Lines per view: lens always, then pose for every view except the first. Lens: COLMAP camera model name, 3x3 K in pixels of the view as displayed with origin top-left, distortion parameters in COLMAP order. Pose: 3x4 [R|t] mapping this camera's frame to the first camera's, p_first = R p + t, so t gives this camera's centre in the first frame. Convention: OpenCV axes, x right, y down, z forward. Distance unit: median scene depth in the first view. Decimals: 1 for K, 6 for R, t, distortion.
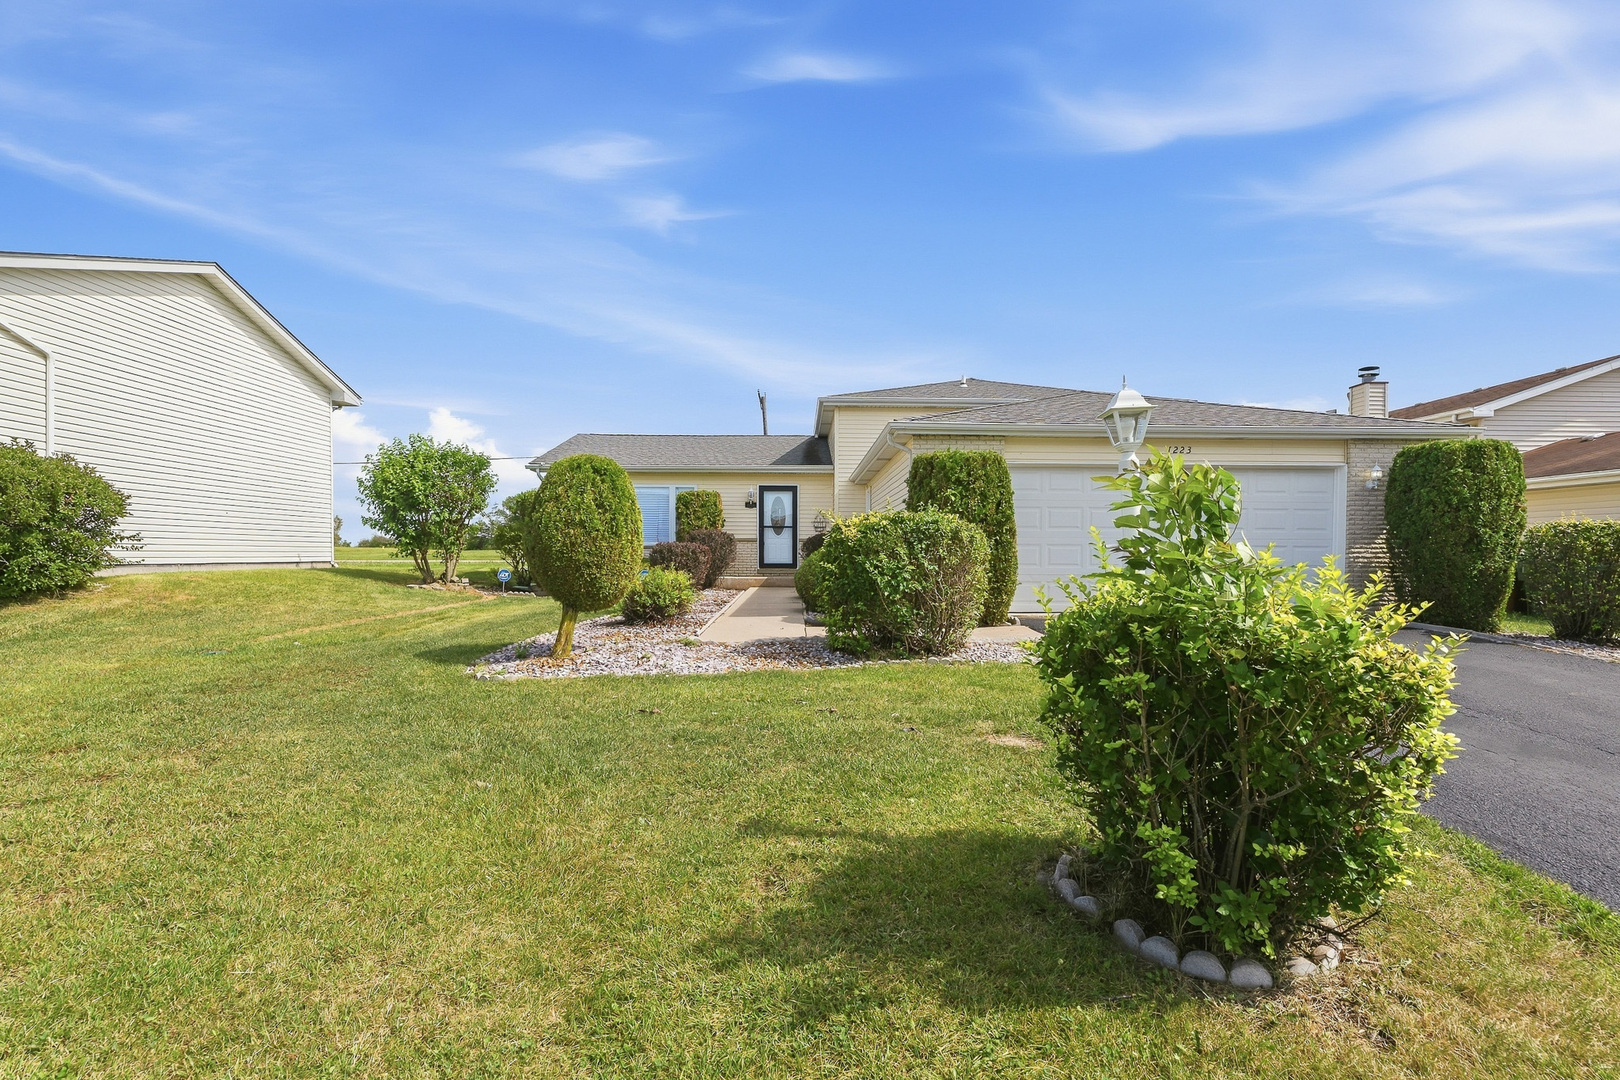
lens RADIAL K [[756.0, 0, 818.9], [0, 756.0, 544.4], [0, 0, 1]] dist [0.000571, 0.000082]
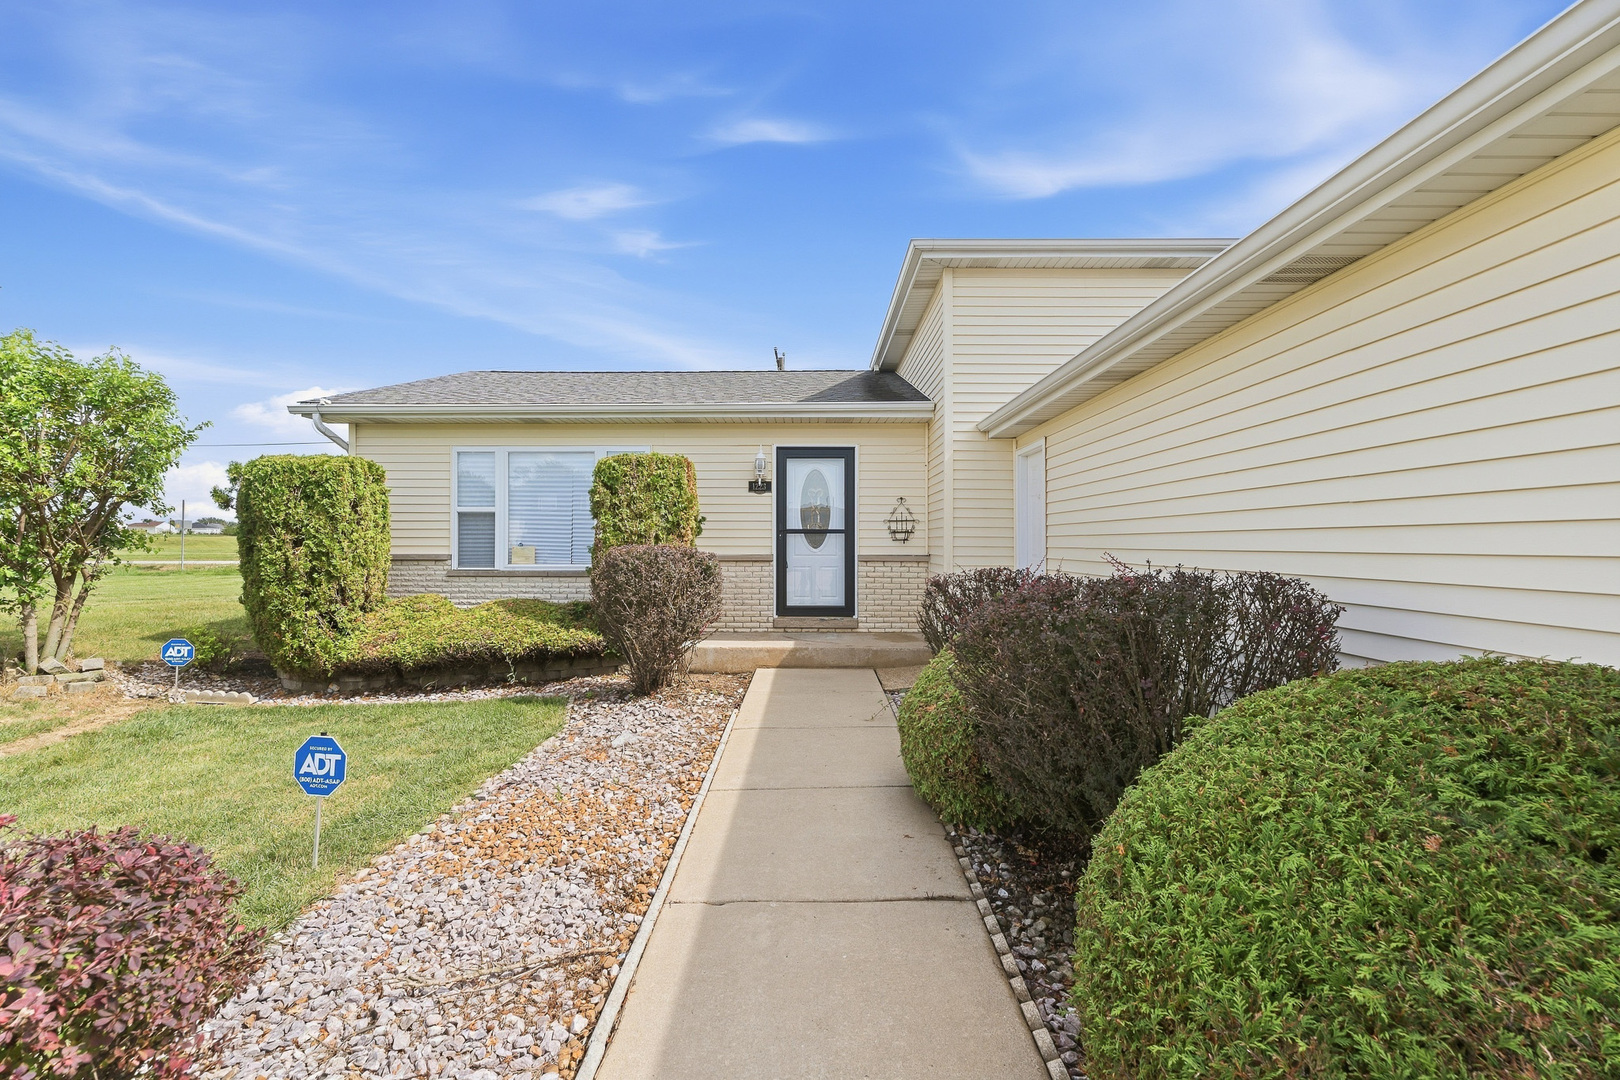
lens RADIAL K [[740.4, 0, 811.6], [0, 740.4, 531.7], [0, 0, 1]] dist [-0.015548, -0.000094]
pose [[0.999474, -0.004654, -0.032108, -0.070121], [0.004630, 0.999989, -0.000811, -0.038328], [0.032112, 0.000662, 0.999484, 0.889301]]
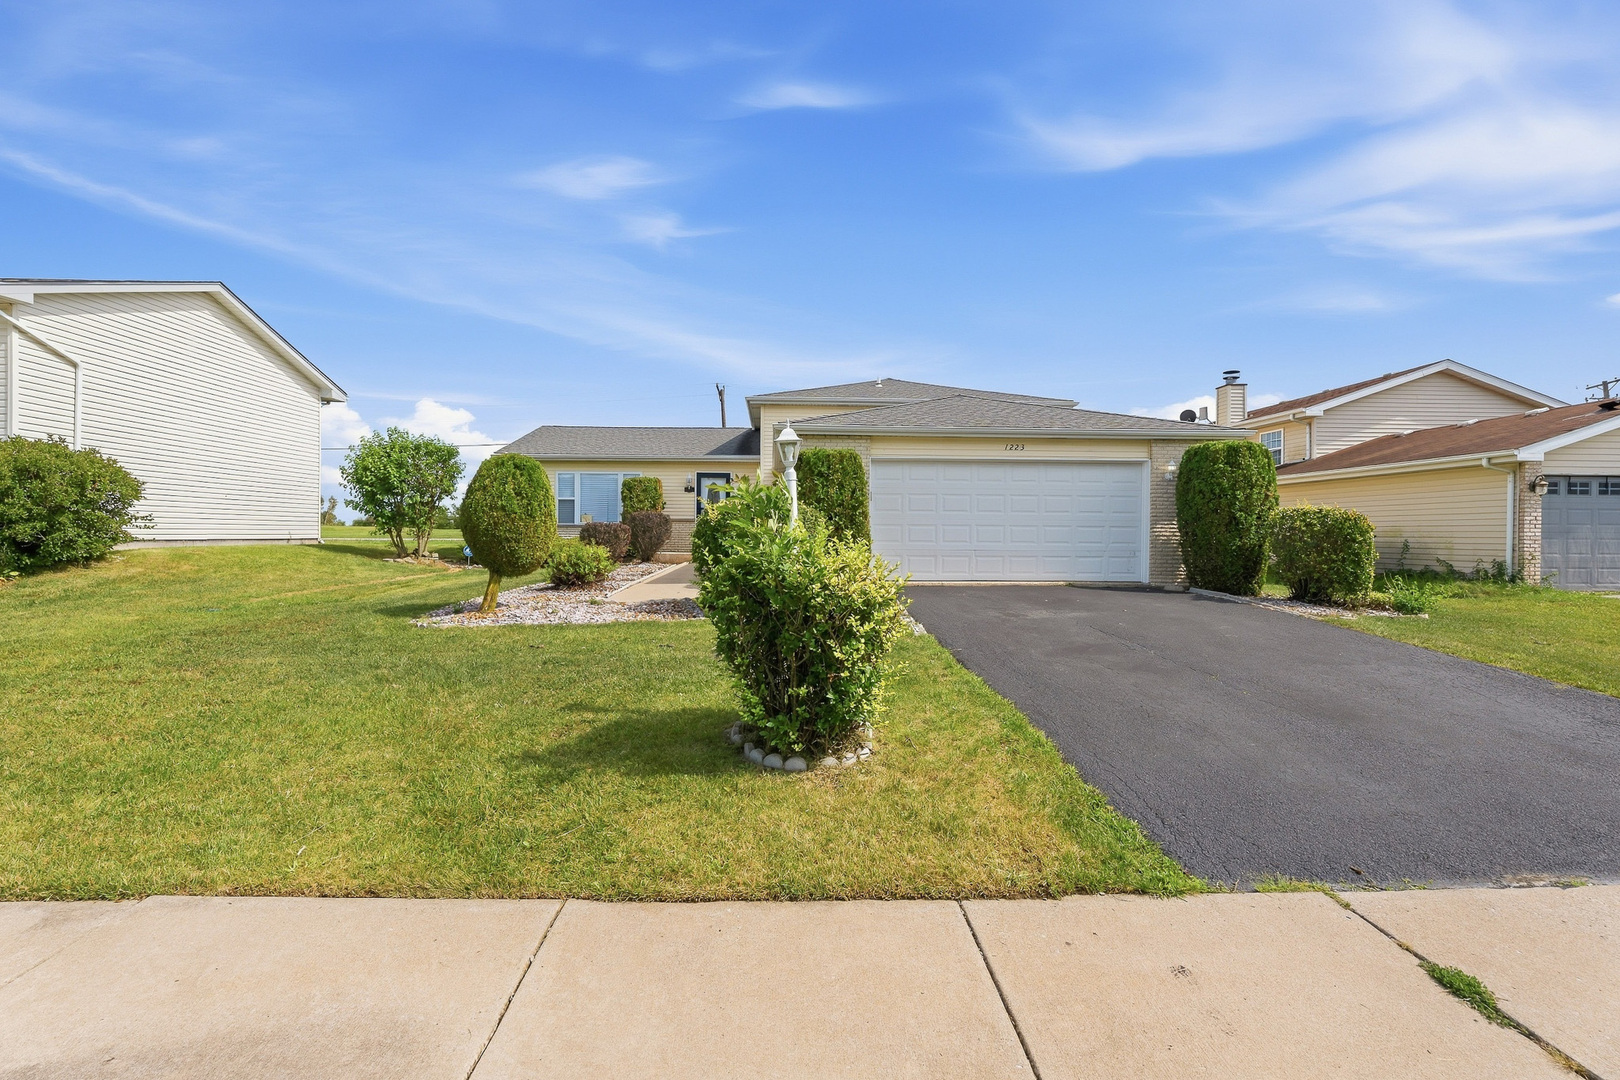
lens RADIAL K [[714.4, 0, 802.8], [0, 714.4, 507.5], [0, 0, 1]] dist [-0.001004, -0.000082]
pose [[0.999880, 0.002188, 0.015304, 0.110633], [-0.001828, 0.999722, -0.023519, 0.000007], [-0.015351, 0.023488, 0.999606, -0.140557]]
